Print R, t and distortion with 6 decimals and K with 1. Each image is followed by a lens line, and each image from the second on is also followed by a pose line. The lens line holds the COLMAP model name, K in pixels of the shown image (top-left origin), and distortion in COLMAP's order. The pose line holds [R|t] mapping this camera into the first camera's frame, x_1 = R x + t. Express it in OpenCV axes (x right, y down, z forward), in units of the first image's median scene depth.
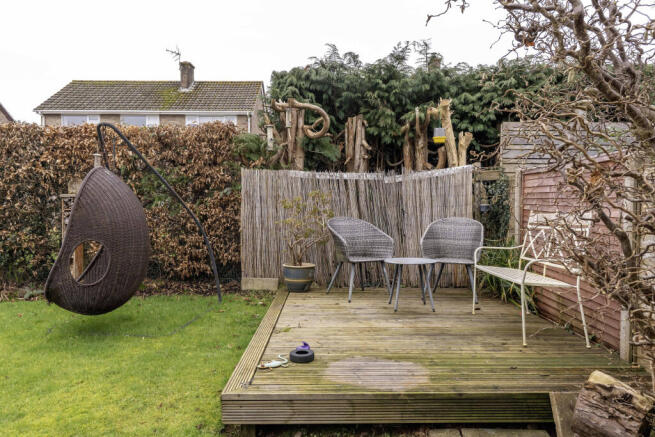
lens RADIAL K [[467.2, 0, 327.5], [0, 467.2, 218.5], [0, 0, 1]] dist [0.005208, 0.001969]
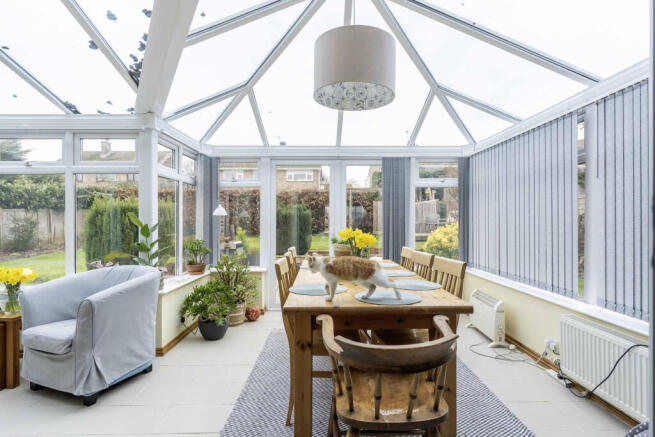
lens RADIAL K [[351.4, 0, 327.5], [0, 351.4, 218.5], [0, 0, 1]] dist [0.000048, -0.000032]
pose [[0.999827, -0.005329, 0.017808, -0.528516], [0.005944, 0.999382, -0.034653, 0.108805], [-0.017612, 0.034753, 0.999241, -1.547938]]
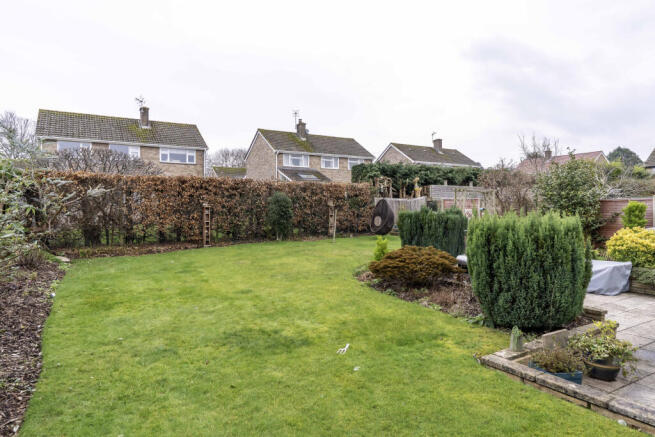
lens RADIAL K [[405.2, 0, 327.5], [0, 405.2, 218.5], [0, 0, 1]] dist [-0.000645, 0.000940]
pose [[0.845223, -0.020751, 0.534011, -1.781506], [0.023199, 0.999729, 0.002130, 0.026070], [-0.533911, 0.010589, 0.845475, -1.100141]]
